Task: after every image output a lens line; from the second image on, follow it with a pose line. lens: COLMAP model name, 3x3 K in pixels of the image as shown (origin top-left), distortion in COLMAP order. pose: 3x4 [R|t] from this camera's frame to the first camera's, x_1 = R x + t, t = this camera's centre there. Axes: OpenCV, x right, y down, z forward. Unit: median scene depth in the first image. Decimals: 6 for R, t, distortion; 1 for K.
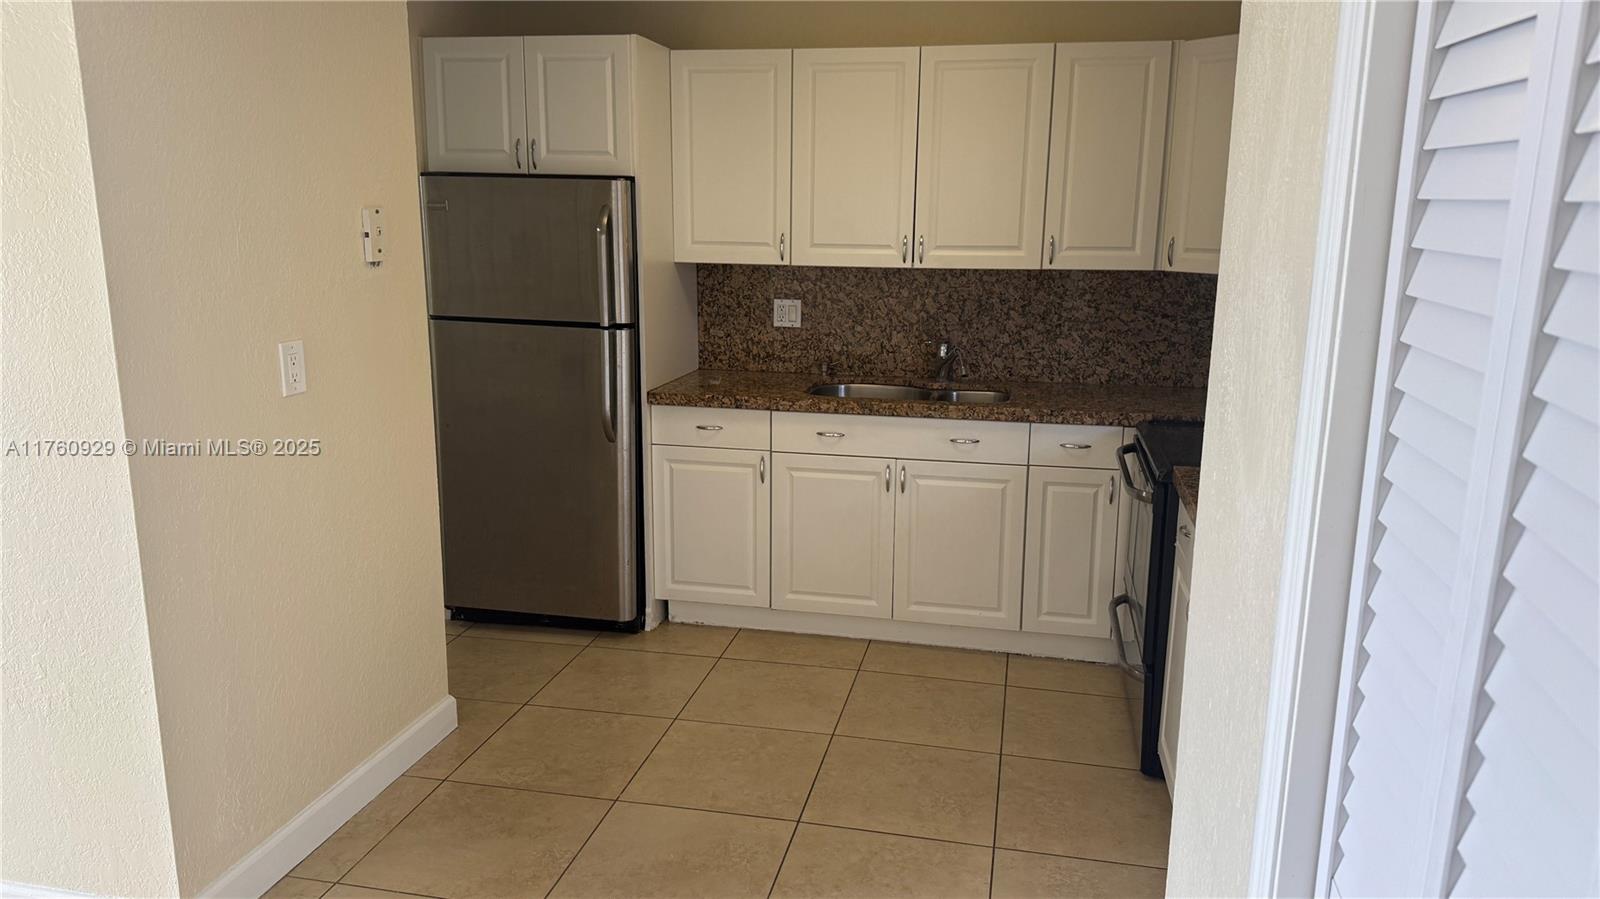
lens RADIAL K [[1128.5, 0, 800.0], [0, 1128.5, 449.5], [0, 0, 1]] dist [0.162482, -0.271290]
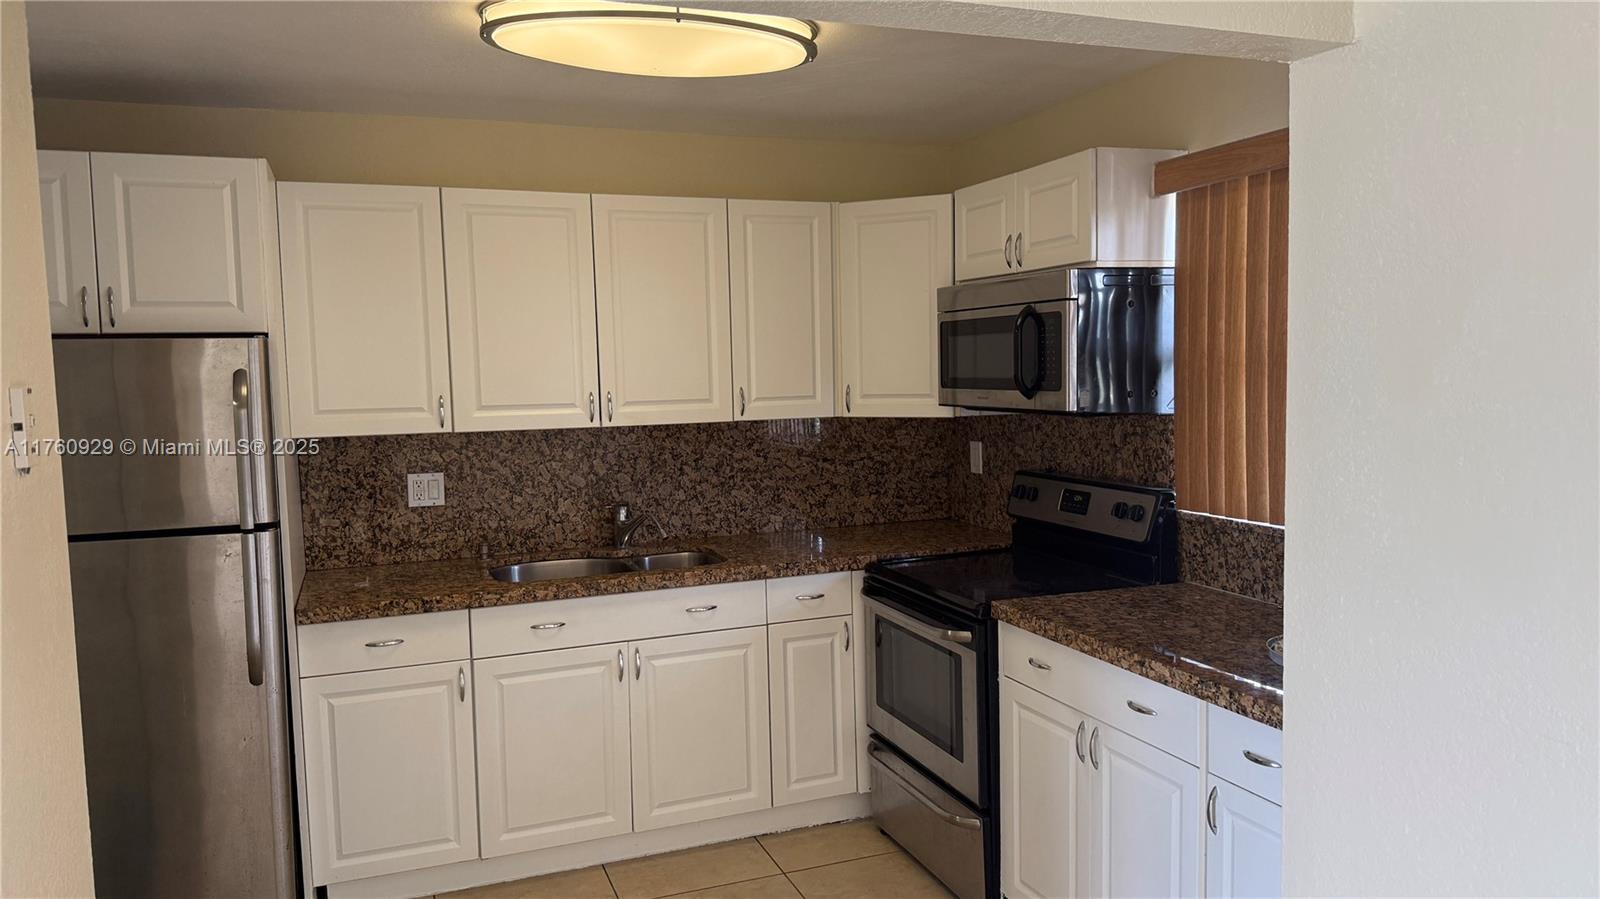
lens RADIAL K [[1128.5, 0, 800.0], [0, 1128.5, 449.5], [0, 0, 1]] dist [0.162482, -0.271290]
pose [[0.836791, -0.071480, 0.542836, -0.250398], [0.143091, 0.985535, -0.090803, -0.036251], [-0.528494, 0.153658, 0.834915, 0.158841]]
